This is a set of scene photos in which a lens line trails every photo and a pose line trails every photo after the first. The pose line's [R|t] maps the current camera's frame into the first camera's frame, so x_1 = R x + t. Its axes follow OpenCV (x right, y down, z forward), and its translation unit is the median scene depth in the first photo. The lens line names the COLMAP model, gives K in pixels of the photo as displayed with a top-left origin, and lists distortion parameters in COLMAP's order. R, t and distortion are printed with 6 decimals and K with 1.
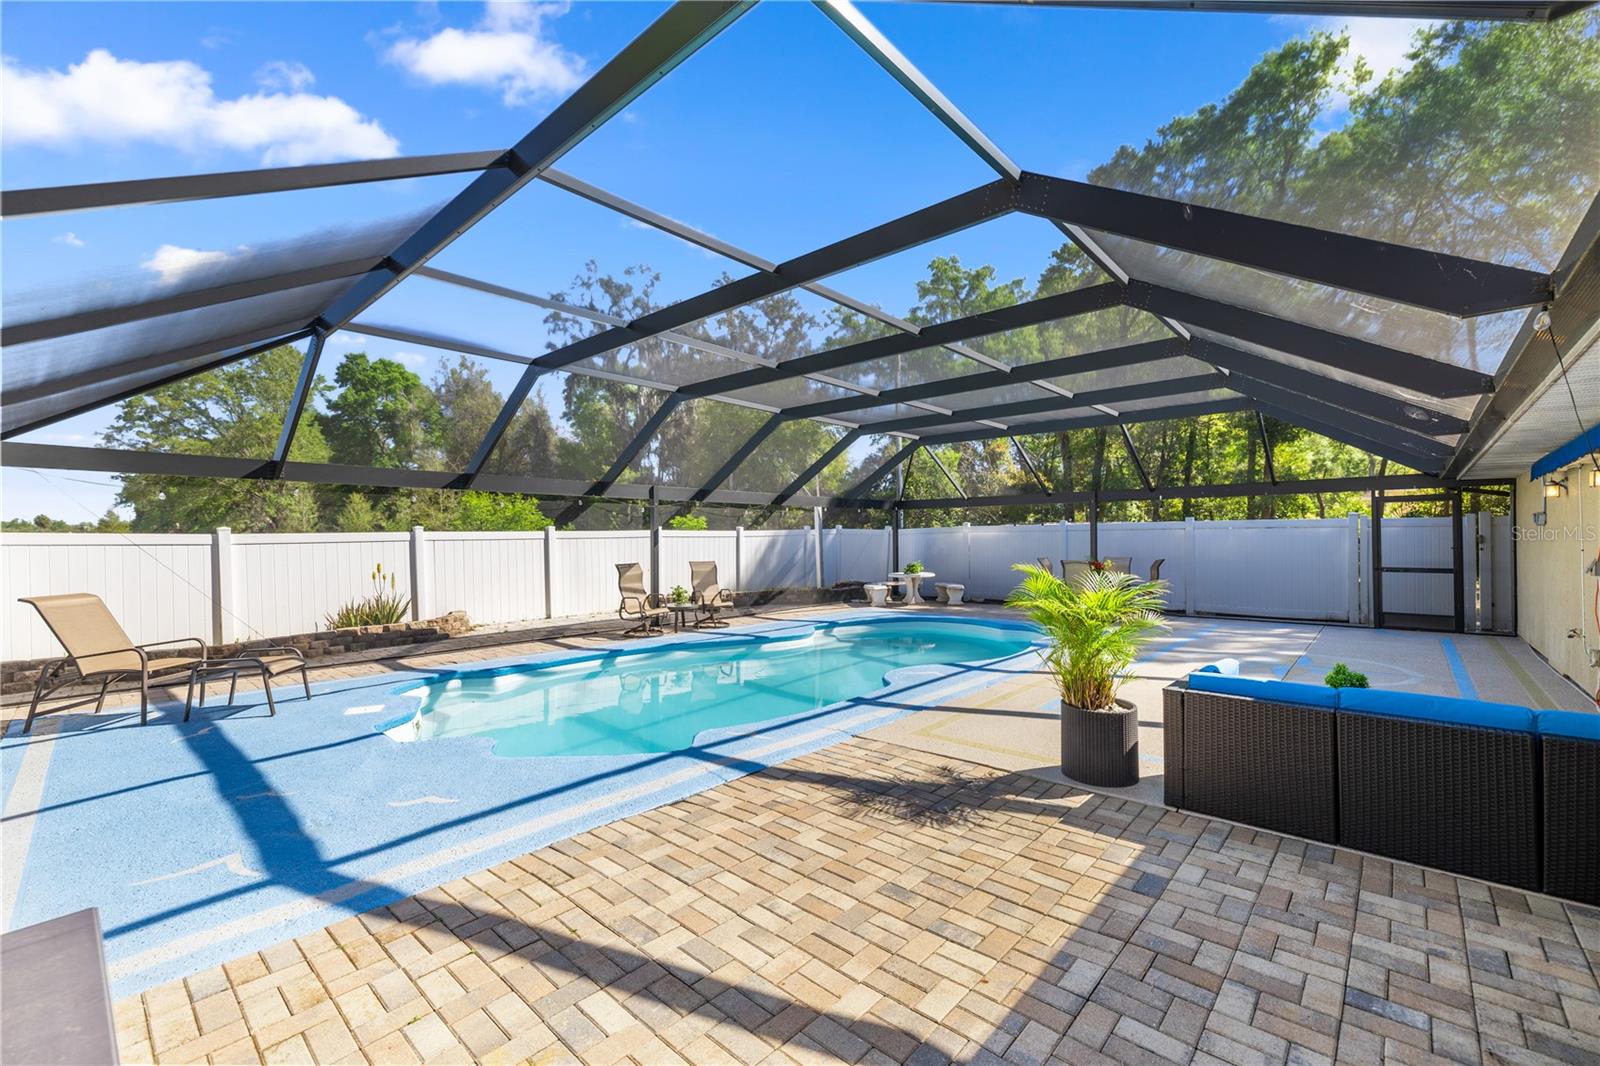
lens RADIAL K [[674.9, 0, 800.0], [0, 674.9, 533.0], [0, 0, 1]] dist [-0.001040, -0.000216]
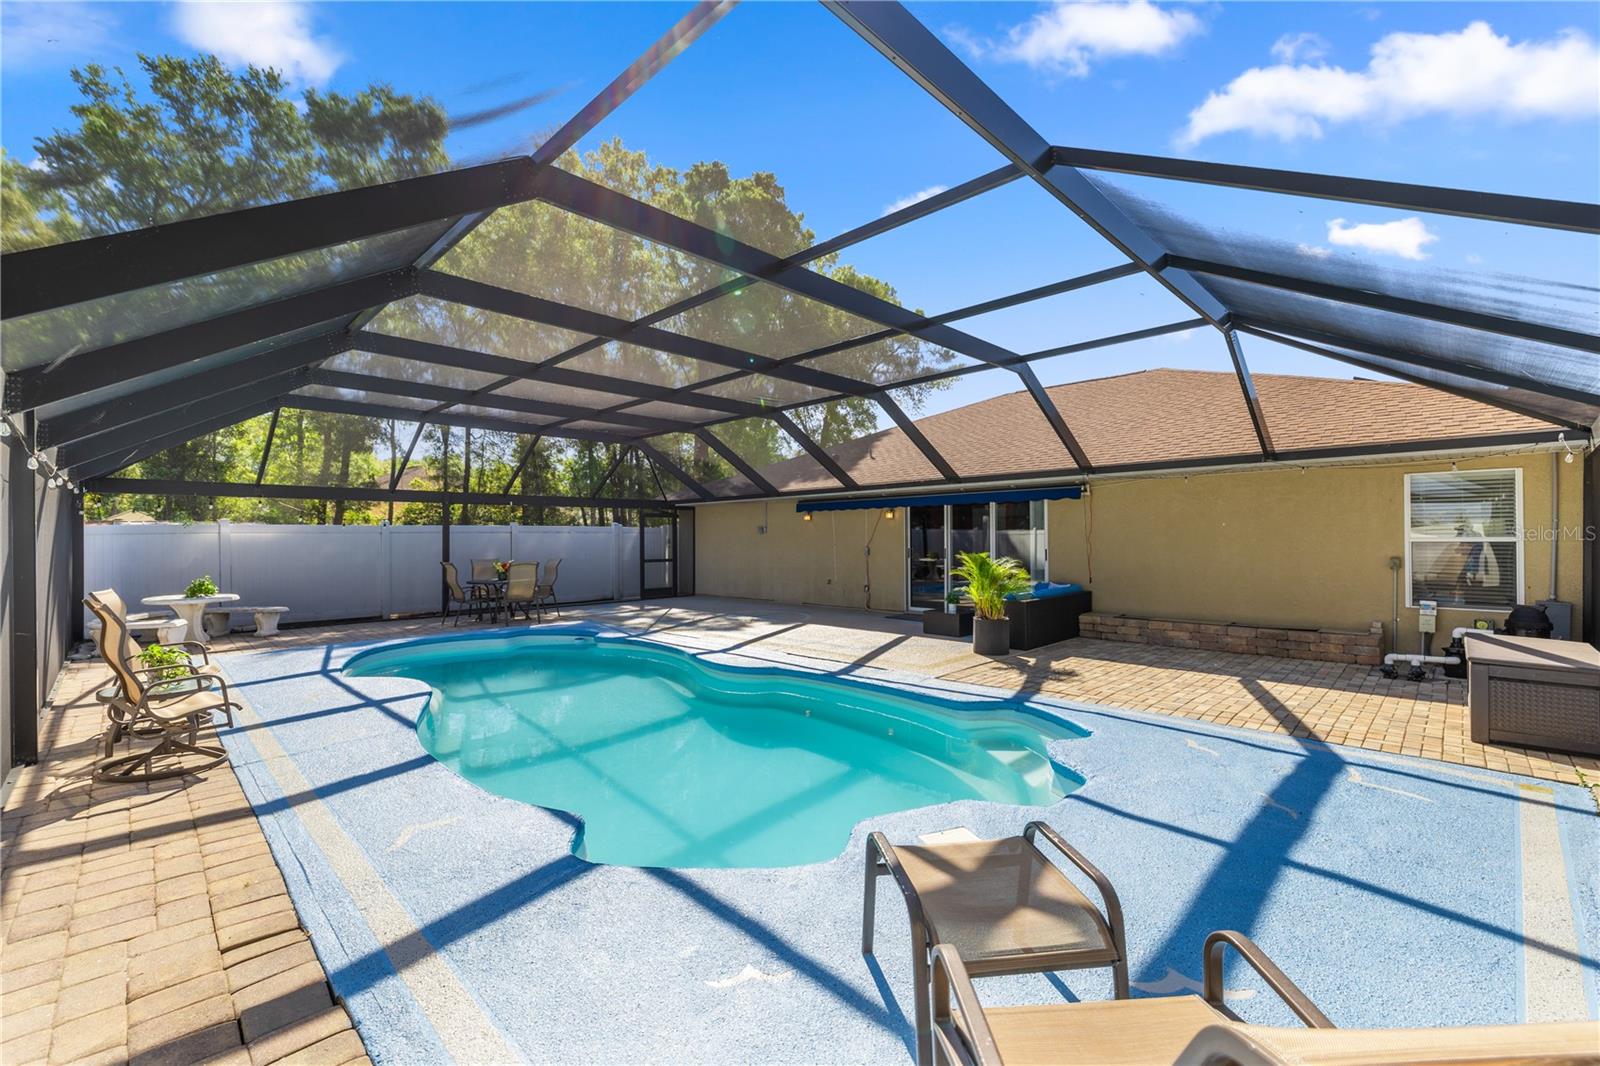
lens RADIAL K [[674.9, 0, 800.0], [0, 674.9, 533.0], [0, 0, 1]] dist [-0.001040, -0.000216]
pose [[0.042524, 0.014338, 0.998993, -1.754463], [-0.004022, 0.999891, -0.014179, 0.028422], [-0.999087, -0.003415, 0.042577, 1.615055]]
